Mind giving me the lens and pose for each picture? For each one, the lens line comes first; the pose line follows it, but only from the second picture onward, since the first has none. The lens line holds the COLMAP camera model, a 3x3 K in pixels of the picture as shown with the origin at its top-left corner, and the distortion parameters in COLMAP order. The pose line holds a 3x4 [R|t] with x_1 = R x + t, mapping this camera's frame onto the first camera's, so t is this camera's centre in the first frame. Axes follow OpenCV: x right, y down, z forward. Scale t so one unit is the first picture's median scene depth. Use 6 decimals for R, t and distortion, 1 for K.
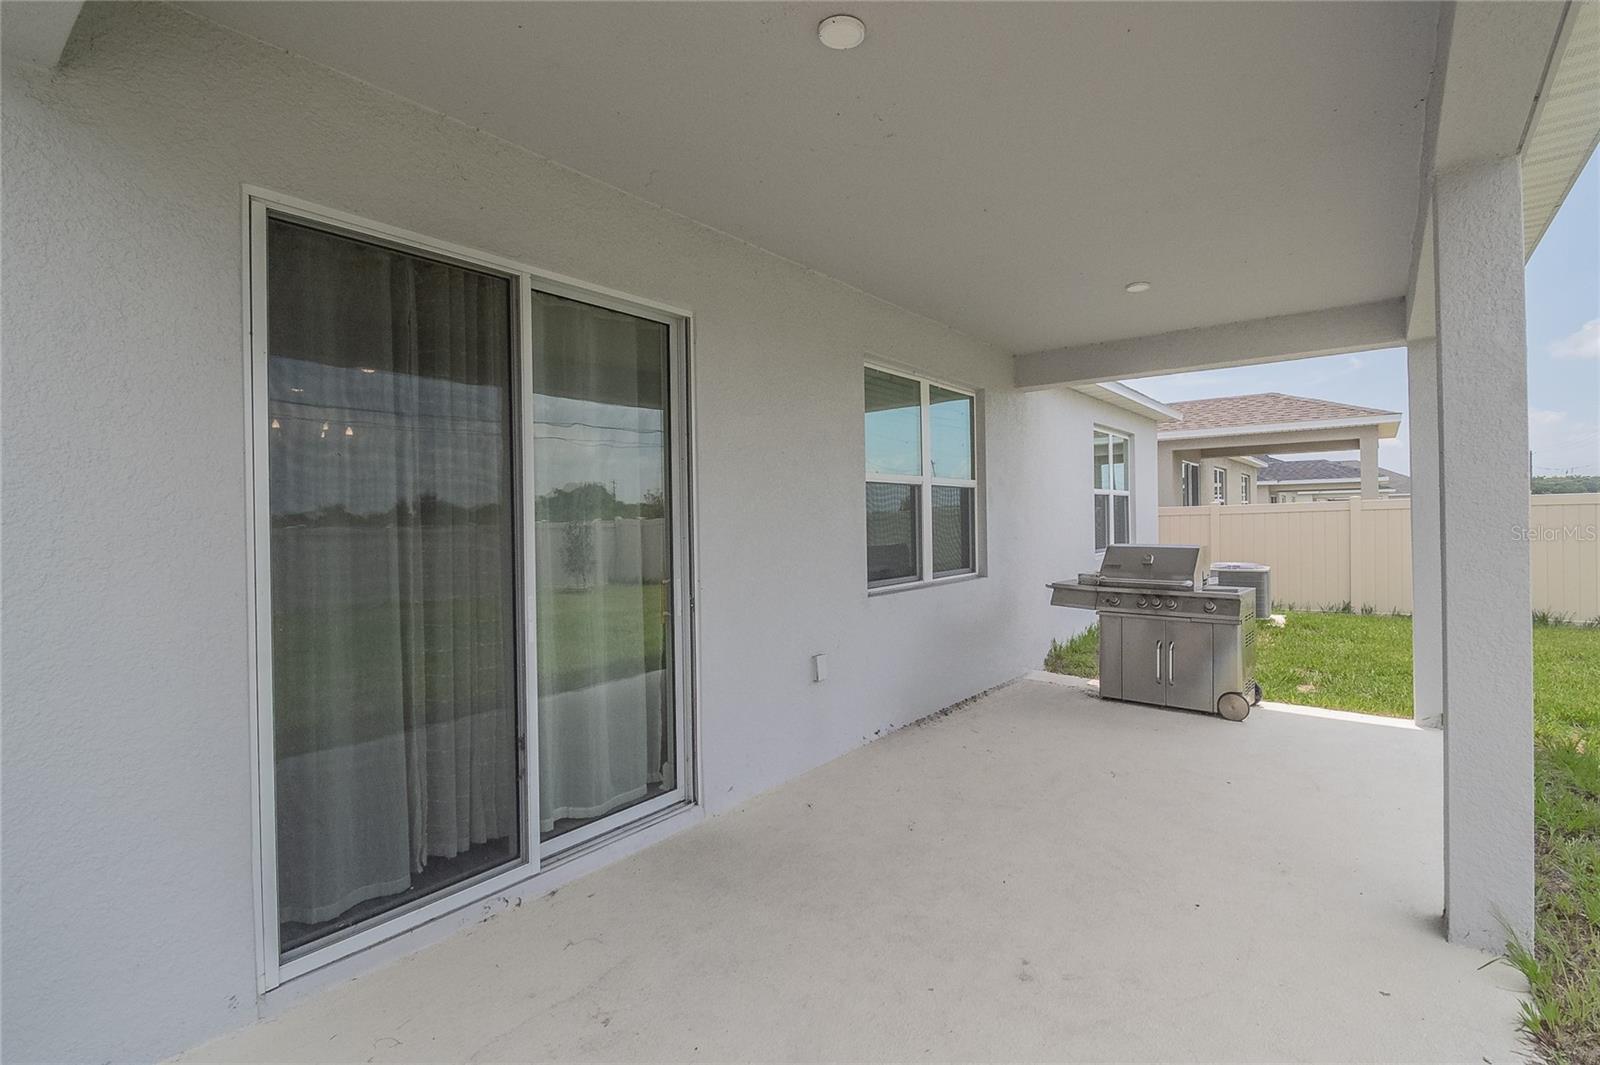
lens RADIAL K [[718.1, 0, 787.2], [0, 718.1, 530.9], [0, 0, 1]] dist [-0.009105, -0.005081]
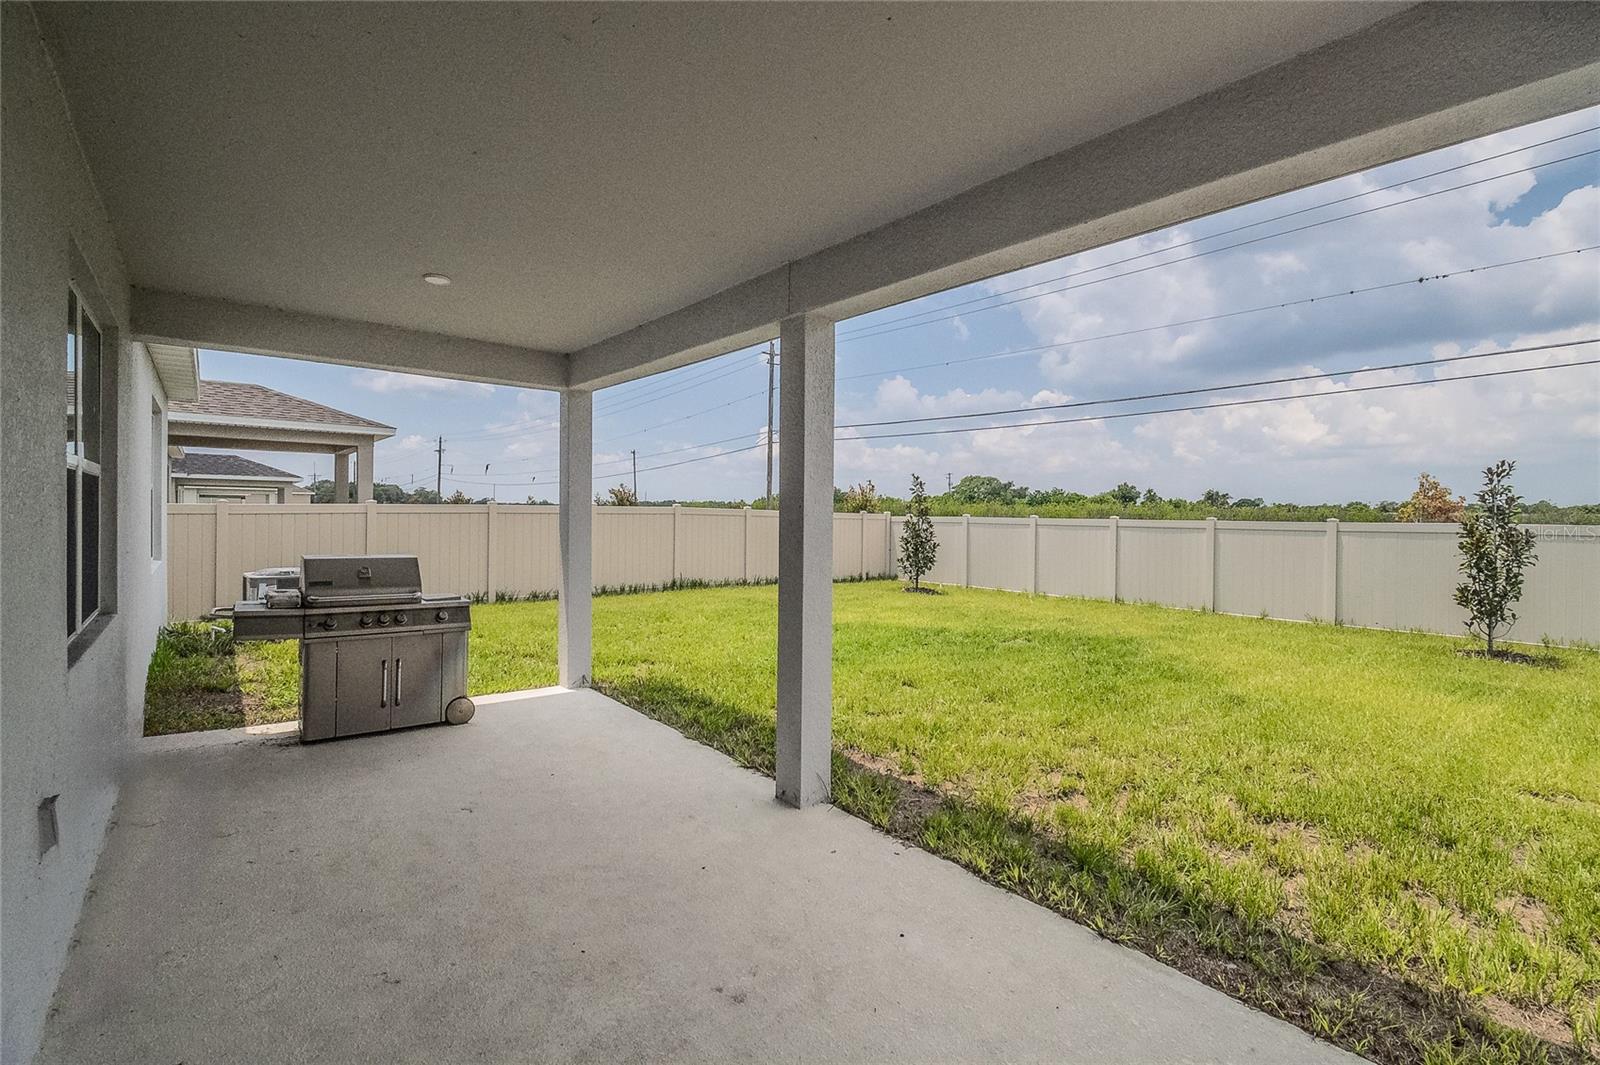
lens RADIAL K [[718.1, 0, 788.1], [0, 718.1, 524.0], [0, 0, 1]] dist [-0.009105, -0.005081]
pose [[0.189521, 0.002870, 0.981872, -0.275162], [-0.001186, 0.999996, -0.002694, -0.018868], [-0.981876, -0.000654, 0.189524, 0.313094]]
